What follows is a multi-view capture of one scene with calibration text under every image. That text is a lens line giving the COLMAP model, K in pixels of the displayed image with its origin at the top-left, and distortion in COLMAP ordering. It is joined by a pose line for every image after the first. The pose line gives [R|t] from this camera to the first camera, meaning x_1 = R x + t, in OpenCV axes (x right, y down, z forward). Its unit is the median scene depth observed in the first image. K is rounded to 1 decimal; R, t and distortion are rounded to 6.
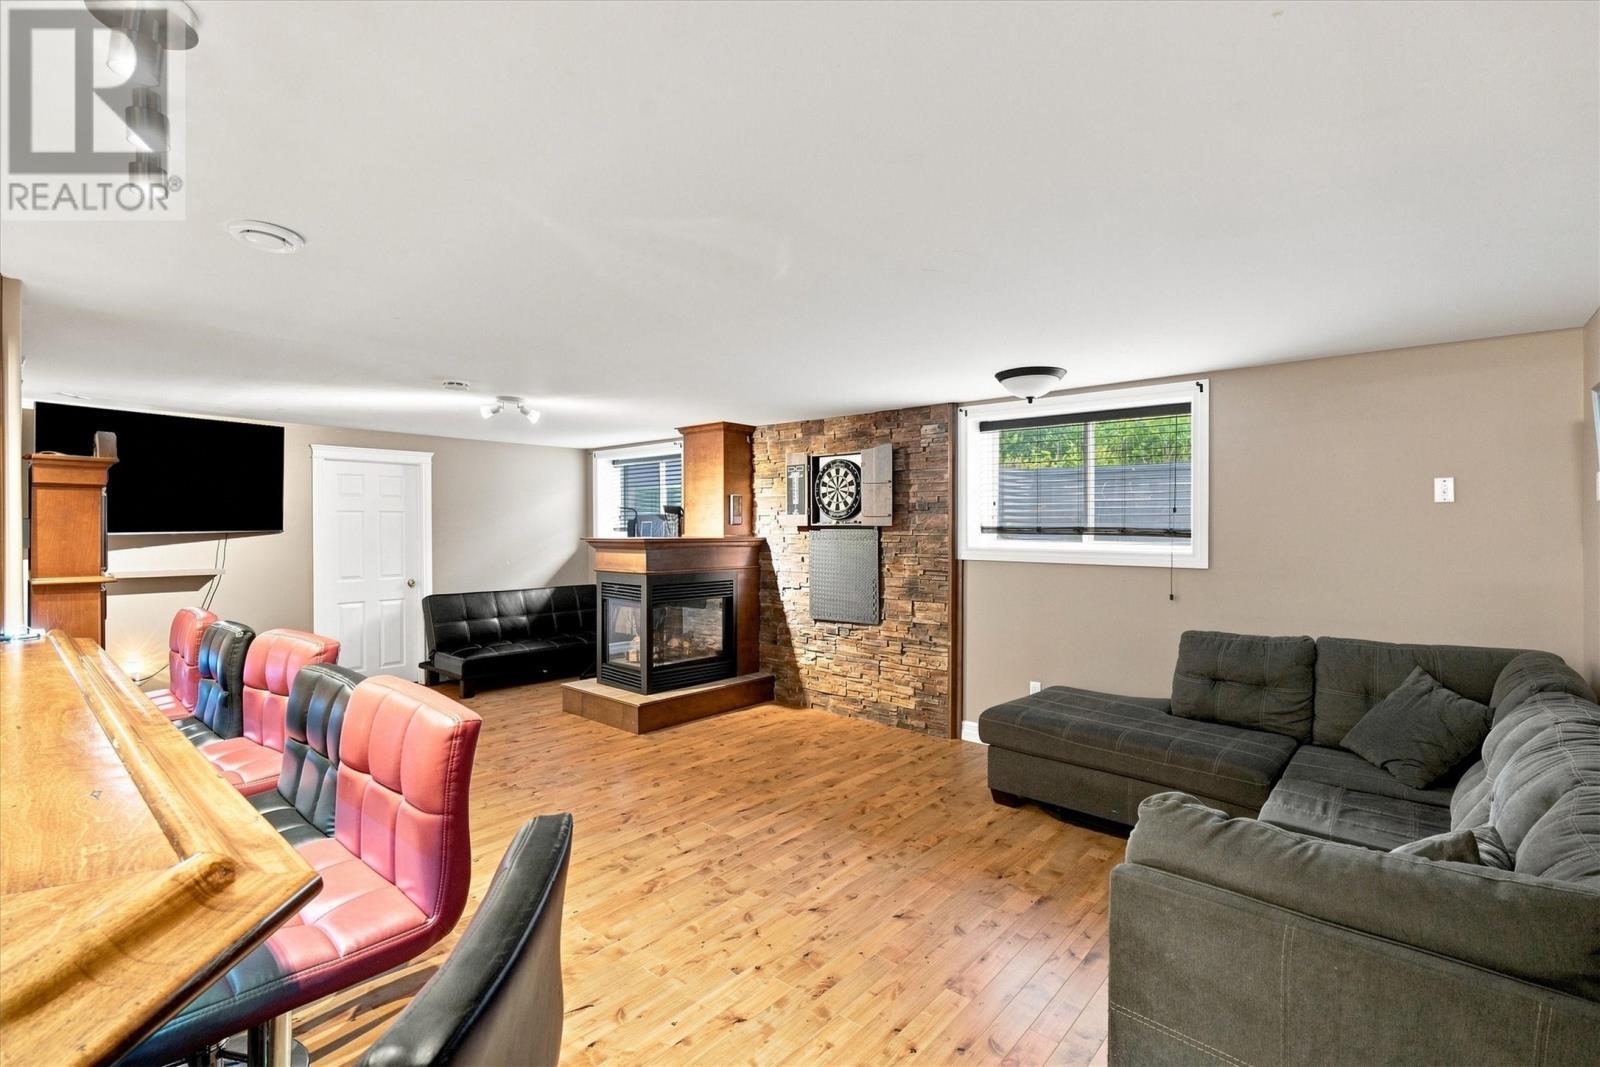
lens RADIAL K [[725.6, 0, 800.0], [0, 725.6, 533.5], [0, 0, 1]] dist [-0.035814, 0.020727]
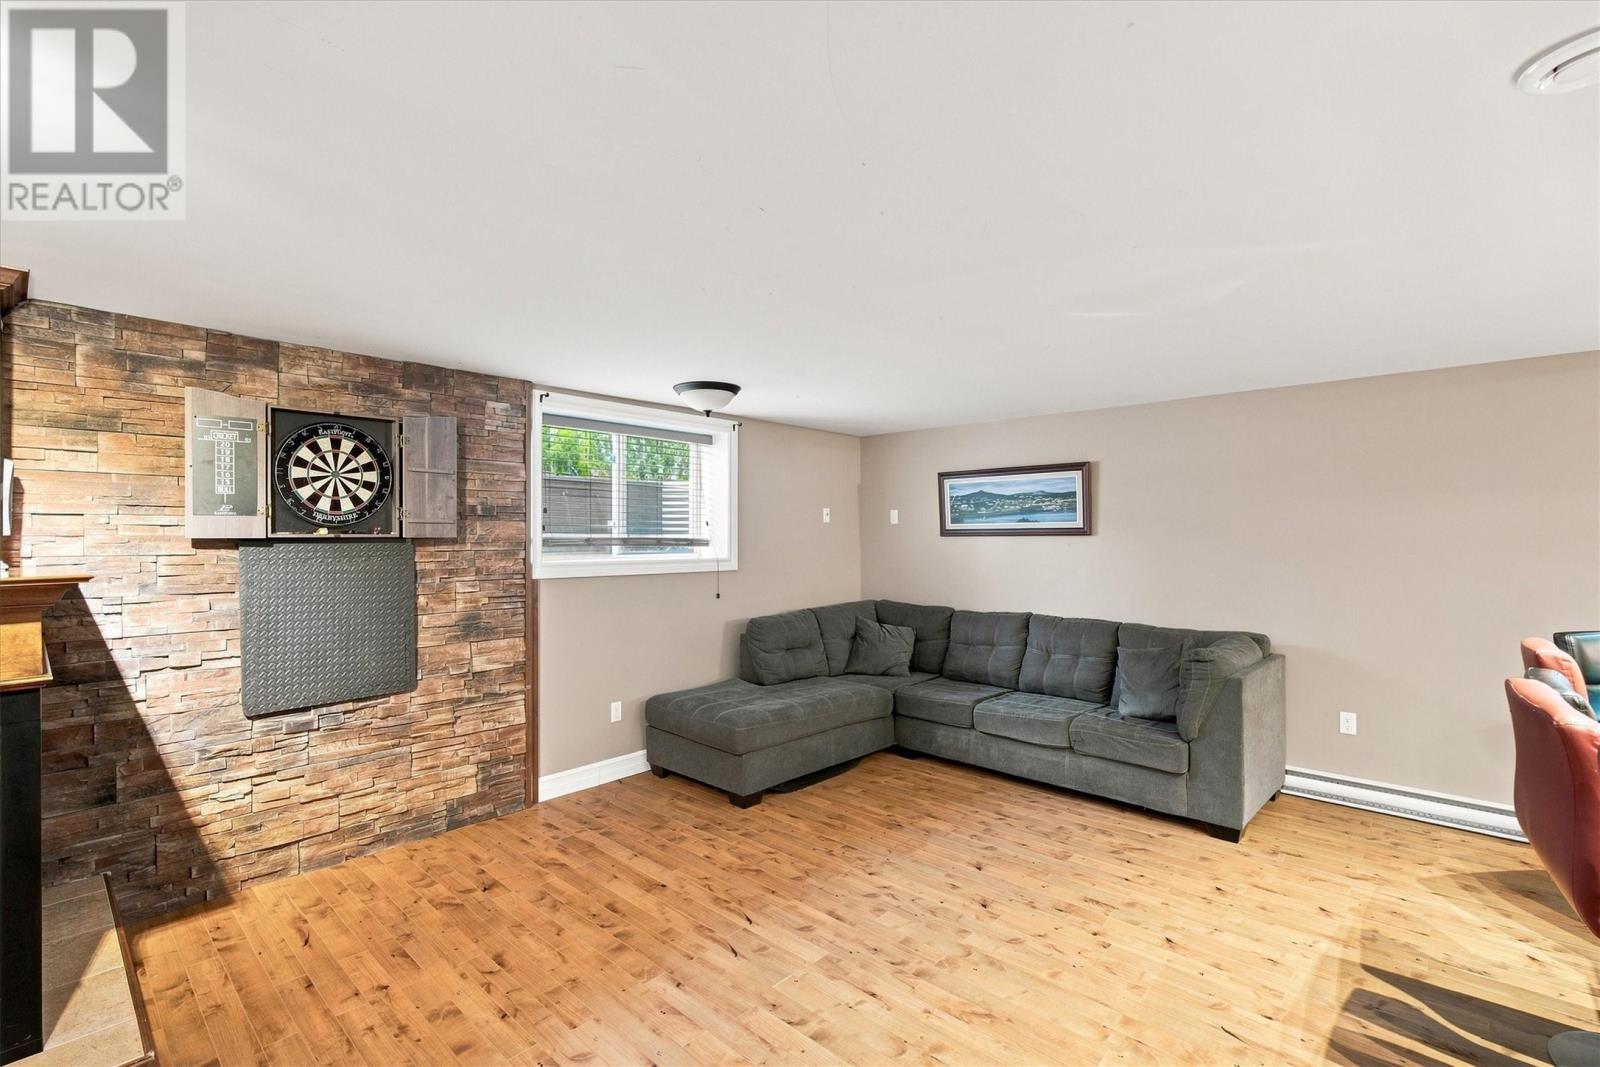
lens RADIAL K [[718.5, 0, 797.1], [0, 718.5, 539.6], [0, 0, 1]] dist [-0.010858, 0.000682]
pose [[0.023573, -0.004552, 0.999712, -0.533572], [0.013266, 0.999903, 0.004240, -0.006941], [-0.999634, 0.013162, 0.023631, 0.649427]]
